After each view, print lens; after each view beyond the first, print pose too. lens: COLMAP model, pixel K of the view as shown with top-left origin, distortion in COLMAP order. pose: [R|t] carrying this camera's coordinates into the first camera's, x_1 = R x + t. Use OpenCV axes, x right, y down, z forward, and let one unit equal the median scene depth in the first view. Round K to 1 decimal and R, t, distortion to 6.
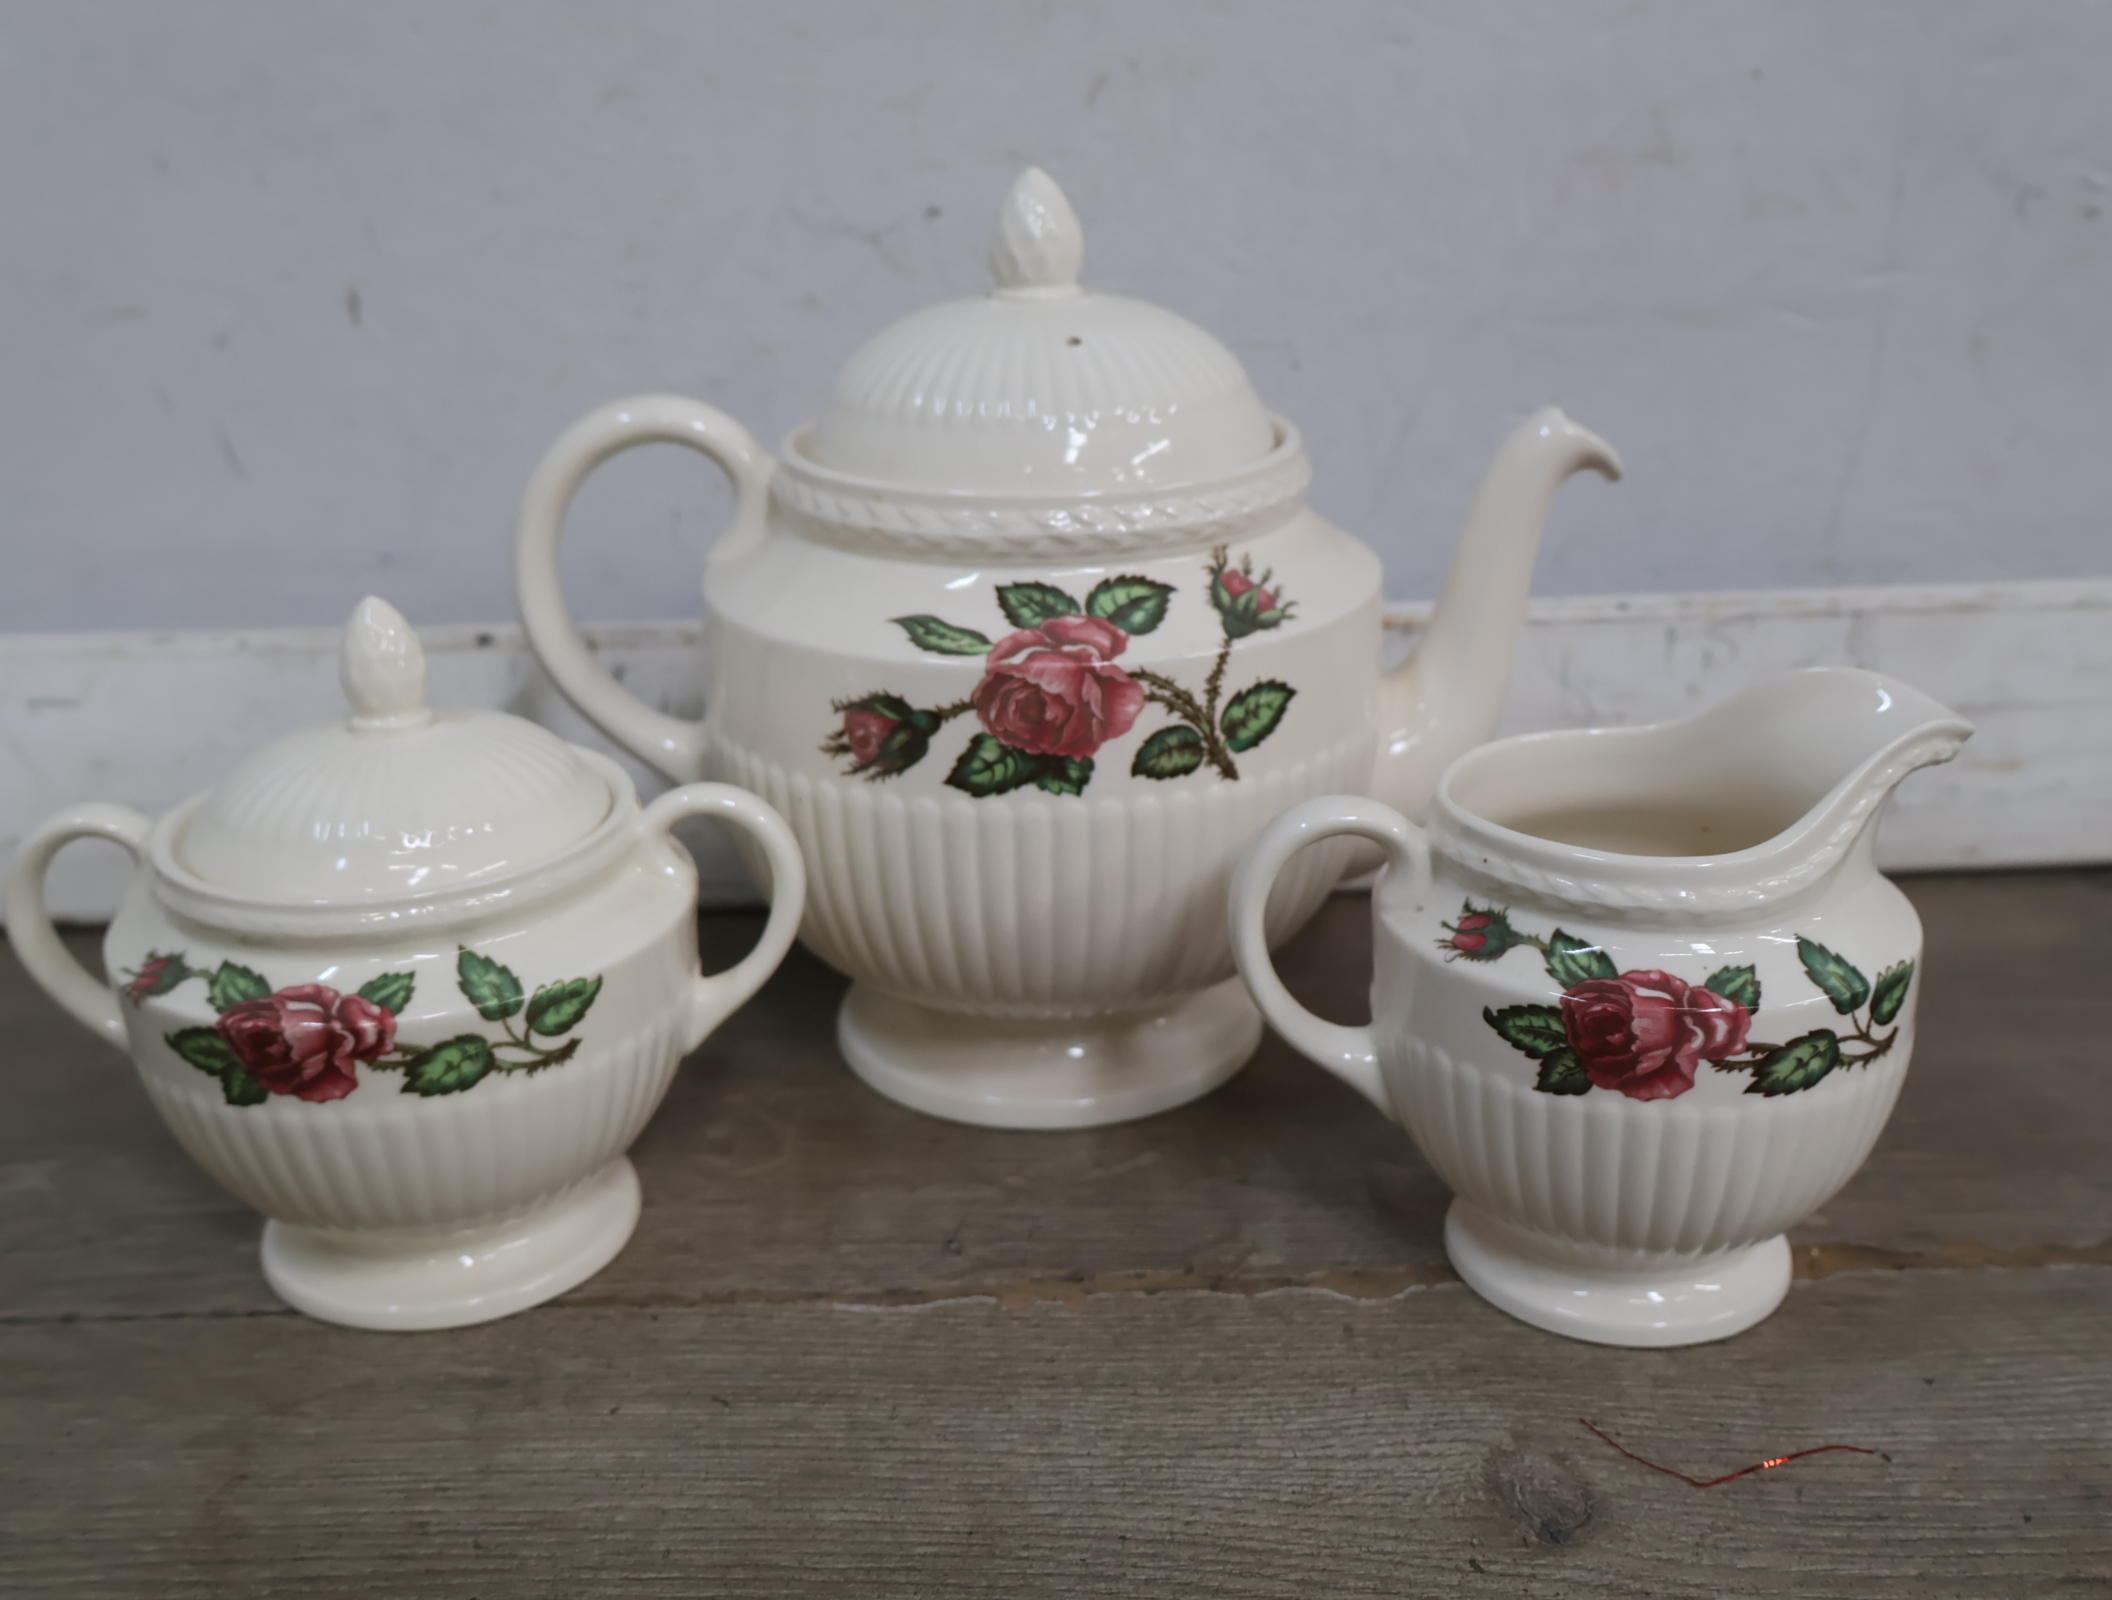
lens RADIAL K [[2158.5, 0, 1040.1], [0, 2158.5, 794.7], [0, 0, 1]] dist [0.017156, 0.000000]
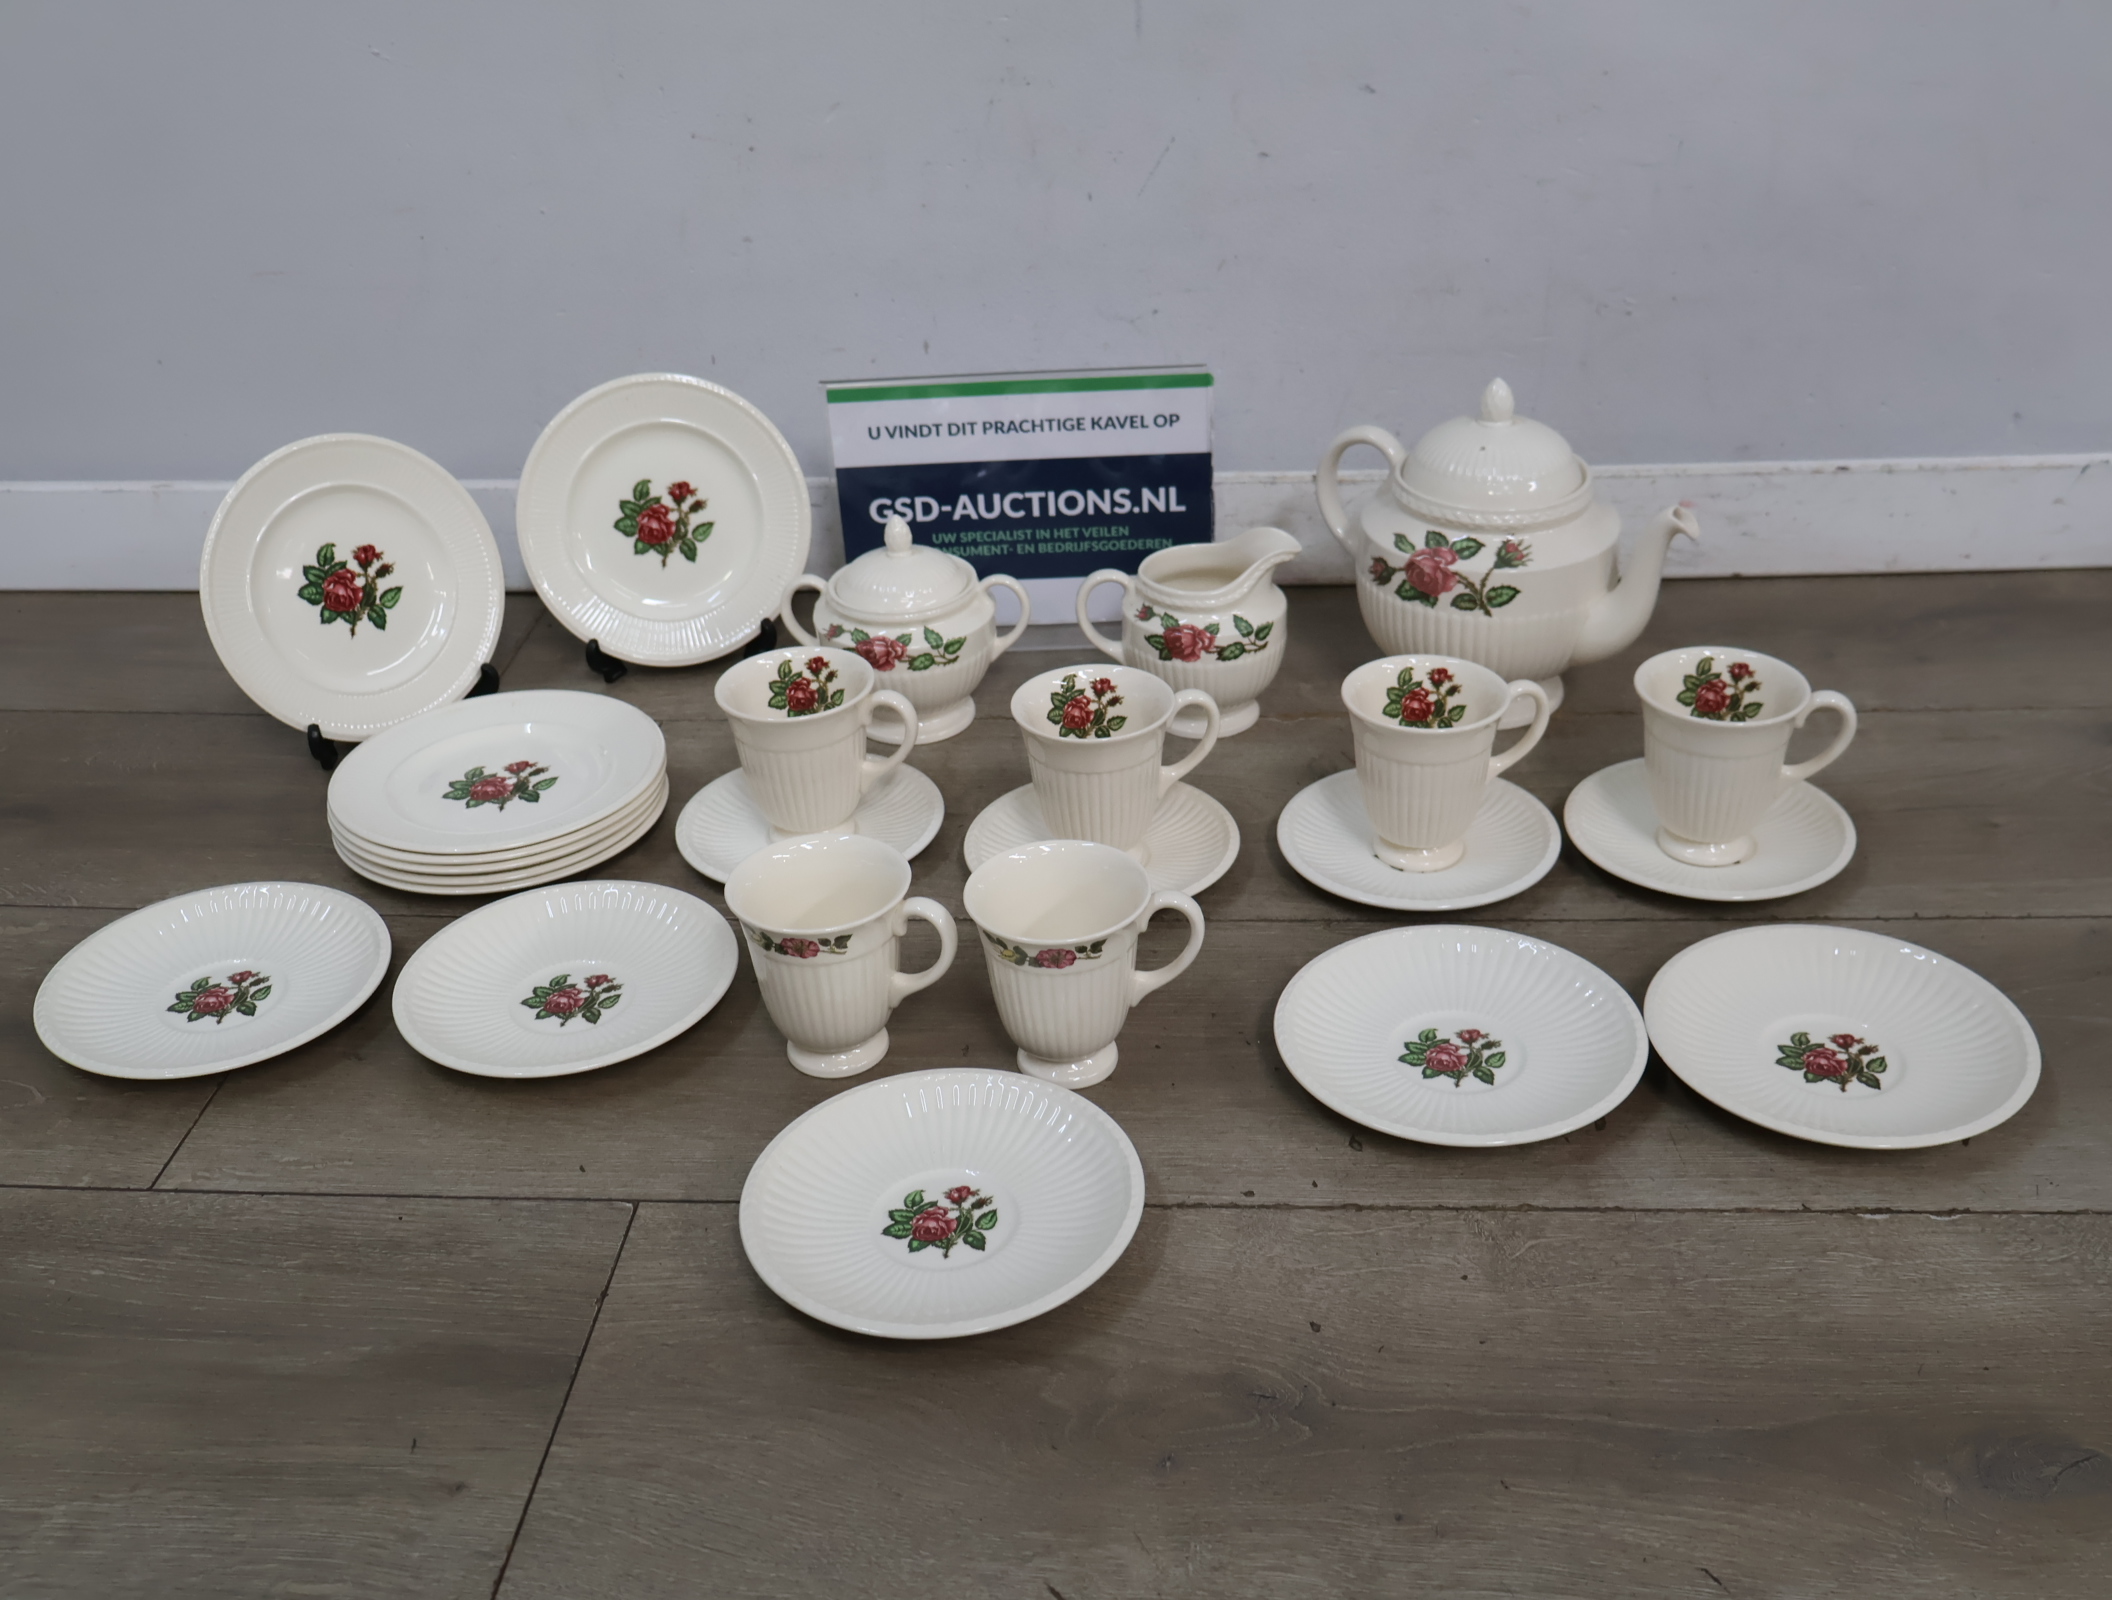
lens RADIAL K [[2158.5, 0, 1064.4], [0, 2158.5, 793.9], [0, 0, 1]] dist [0.017156, 0.000000]
pose [[0.996107, 0.025728, -0.084311, 0.094776], [-0.011244, 0.985730, 0.167958, -0.184226], [0.087429, -0.166356, 0.982182, -2.092213]]
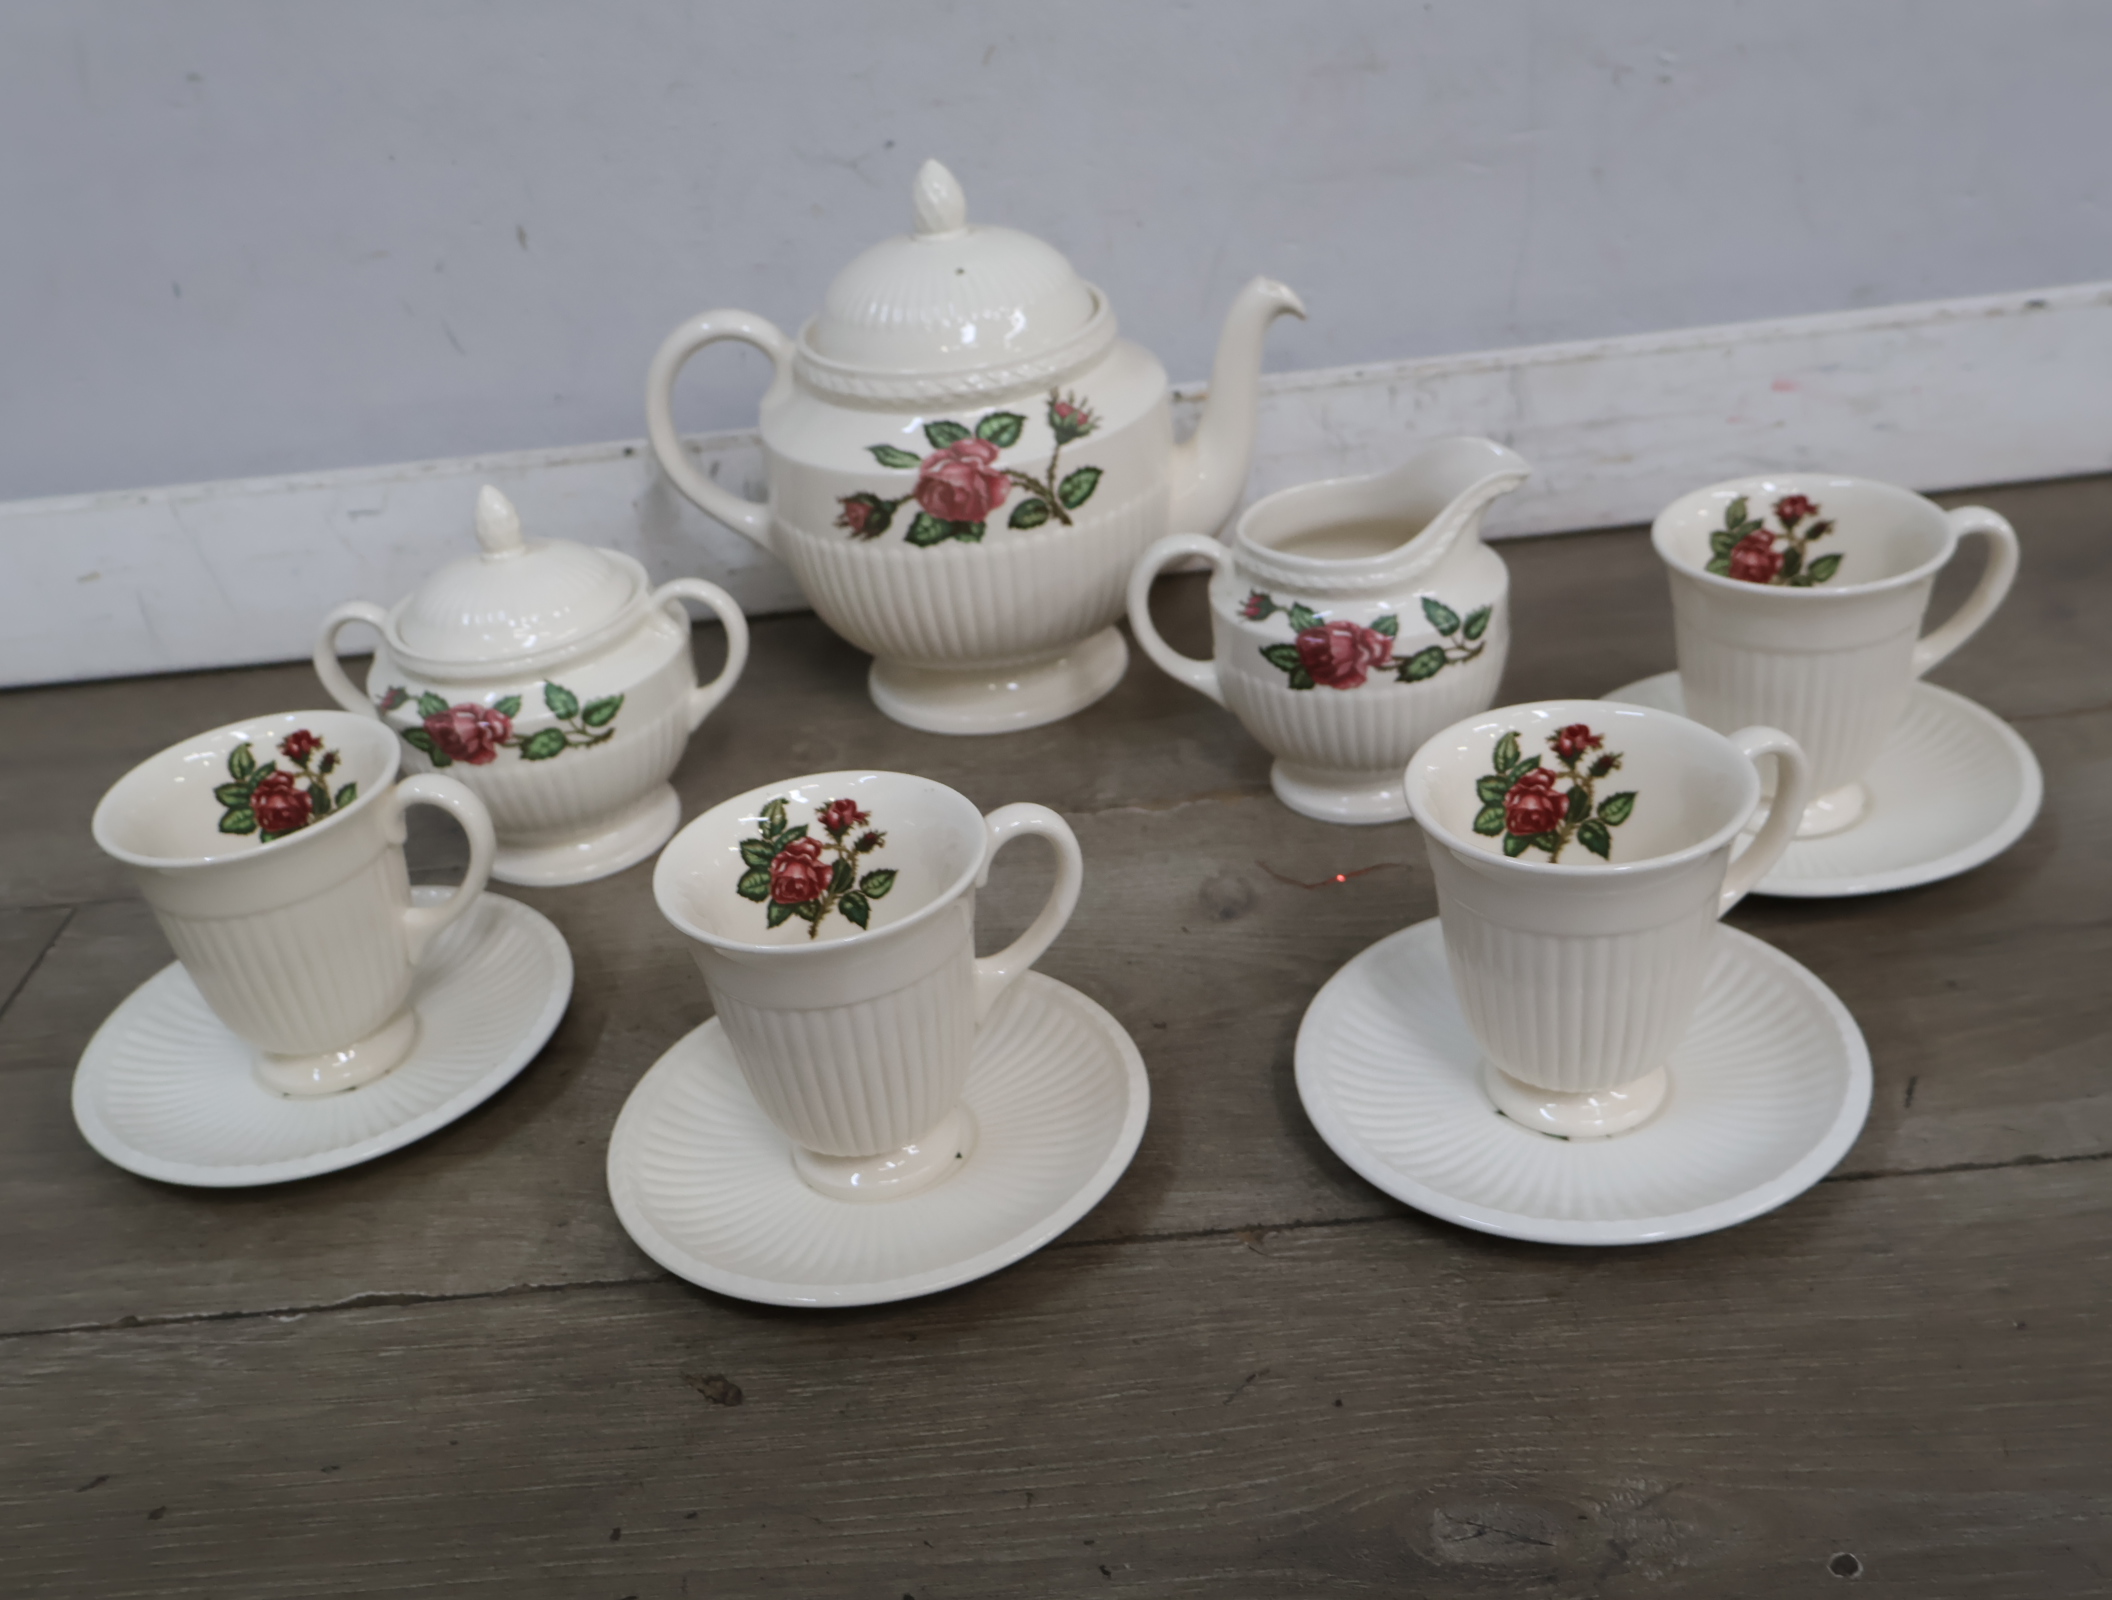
lens RADIAL K [[2158.5, 0, 1060.0], [0, 2158.5, 812.6], [0, 0, 1]] dist [0.017156, 0.000000]
pose [[0.996279, -0.064484, -0.057184, 0.168716], [0.073314, 0.982896, 0.168940, -0.075160], [0.045312, -0.172503, 0.983966, -0.760409]]
